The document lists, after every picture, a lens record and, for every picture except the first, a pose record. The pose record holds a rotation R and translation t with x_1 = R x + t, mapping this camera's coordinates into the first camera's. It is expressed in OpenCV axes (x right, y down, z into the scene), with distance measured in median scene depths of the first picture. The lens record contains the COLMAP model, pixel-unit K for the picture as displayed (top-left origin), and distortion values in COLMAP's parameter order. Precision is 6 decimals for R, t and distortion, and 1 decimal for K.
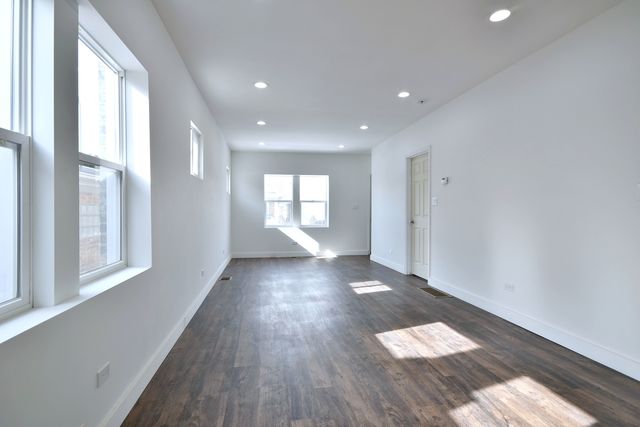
lens RADIAL K [[328.9, 0, 321.2], [0, 328.9, 208.6], [0, 0, 1]] dist [0.005981, 0.000752]
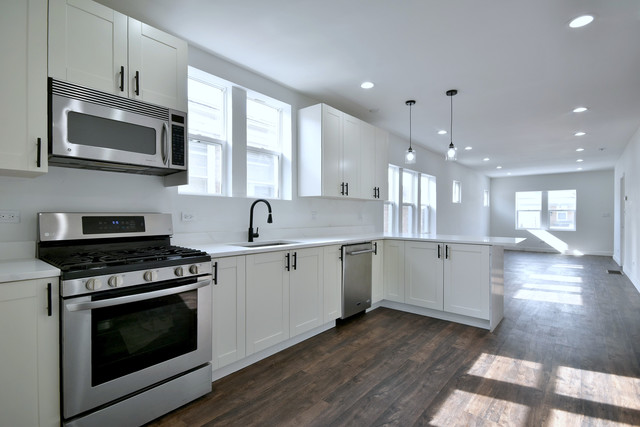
lens RADIAL K [[303.0, 0, 323.3], [0, 303.0, 210.1], [0, 0, 1]] dist [0.003555, -0.003164]
pose [[0.647822, -0.005253, -0.761774, 0.298540], [-0.003605, 0.999944, -0.009960, -0.009083], [0.761783, 0.009199, 0.647767, -0.514061]]
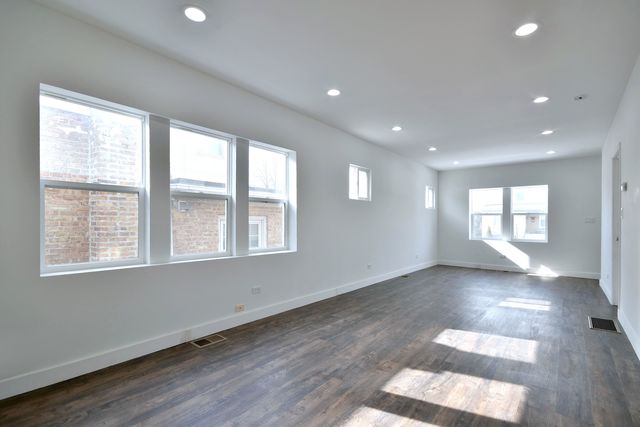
lens RADIAL K [[303.0, 0, 313.3], [0, 303.0, 218.5], [0, 0, 1]] dist [0.003555, -0.003164]
pose [[0.653930, -0.003028, -0.756549, 0.245270], [-0.003596, 0.999968, -0.007110, -0.000823], [0.756546, 0.007370, 0.653898, -0.025451]]
